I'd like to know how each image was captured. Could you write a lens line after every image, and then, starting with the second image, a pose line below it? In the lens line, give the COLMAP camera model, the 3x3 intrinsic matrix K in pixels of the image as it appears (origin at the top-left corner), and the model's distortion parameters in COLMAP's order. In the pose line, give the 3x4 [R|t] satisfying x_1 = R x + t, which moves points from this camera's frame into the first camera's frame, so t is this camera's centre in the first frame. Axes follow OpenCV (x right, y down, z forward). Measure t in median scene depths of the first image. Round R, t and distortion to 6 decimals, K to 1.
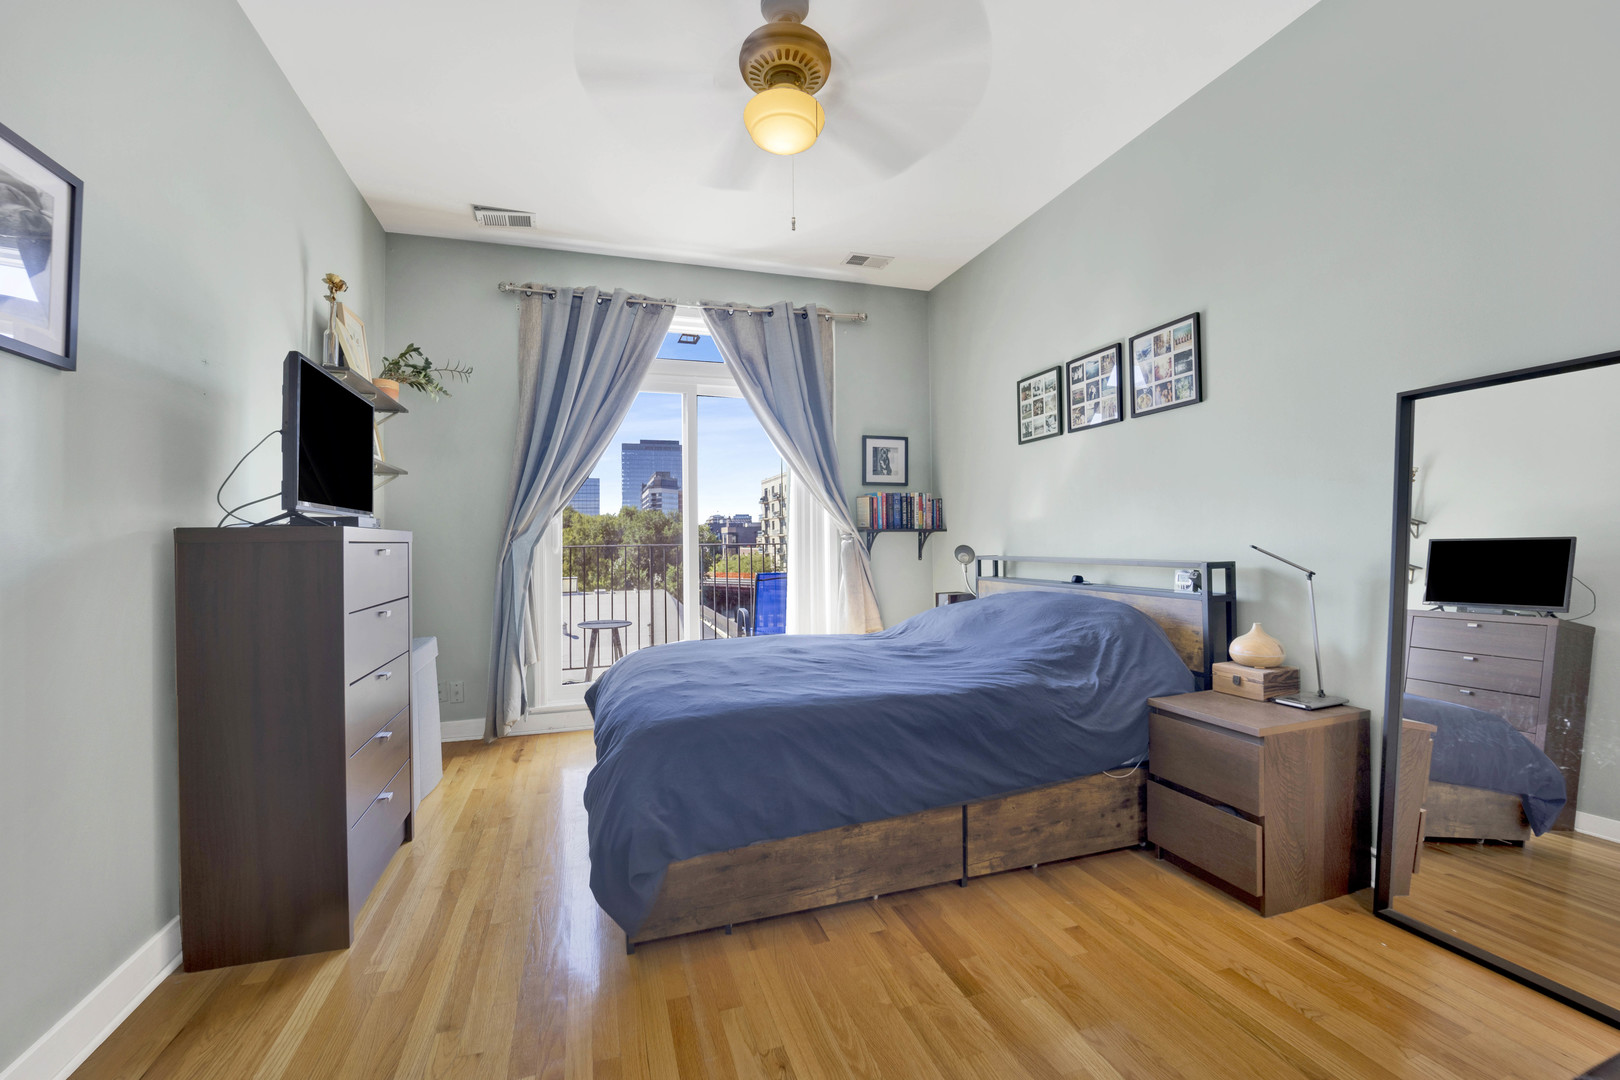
lens RADIAL K [[665.7, 0, 808.3], [0, 665.7, 534.6], [0, 0, 1]] dist [-0.020077, 0.000017]
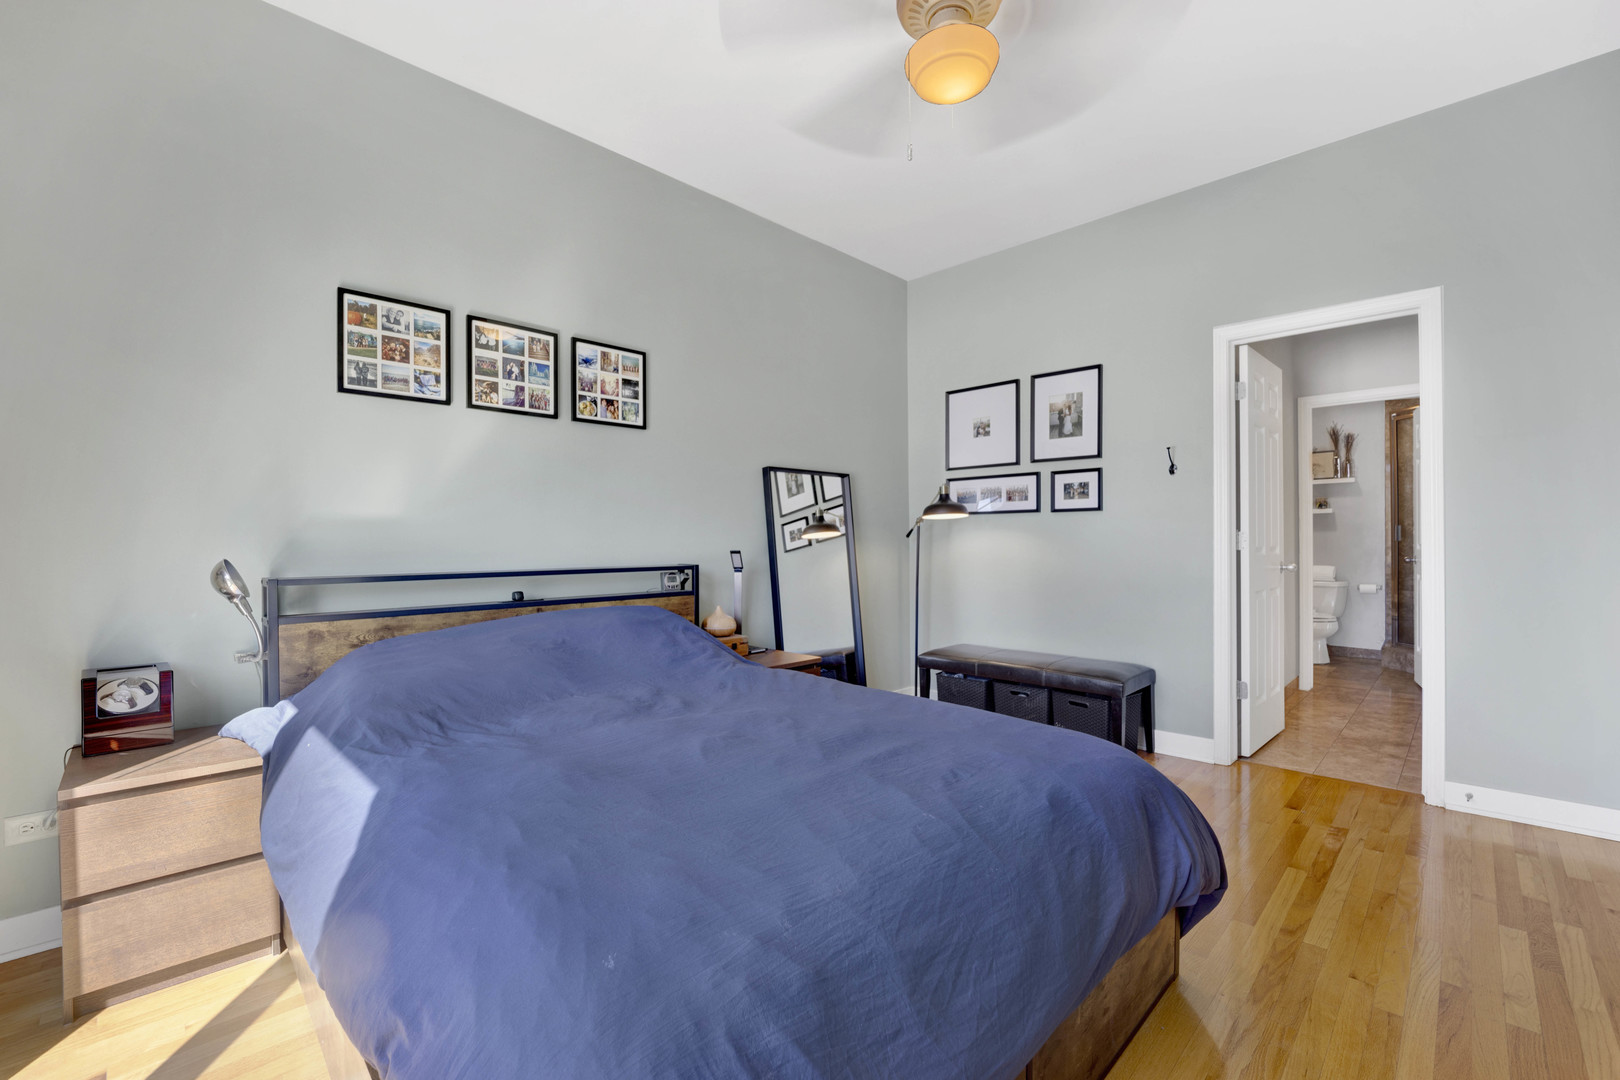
lens RADIAL K [[665.7, 0, 808.3], [0, 665.7, 534.6], [0, 0, 1]] dist [-0.020077, 0.000017]
pose [[-0.444315, 0.015722, 0.895733, -0.469503], [-0.005614, 0.999777, -0.020333, 0.005449], [-0.895853, -0.014063, -0.444128, 1.011356]]
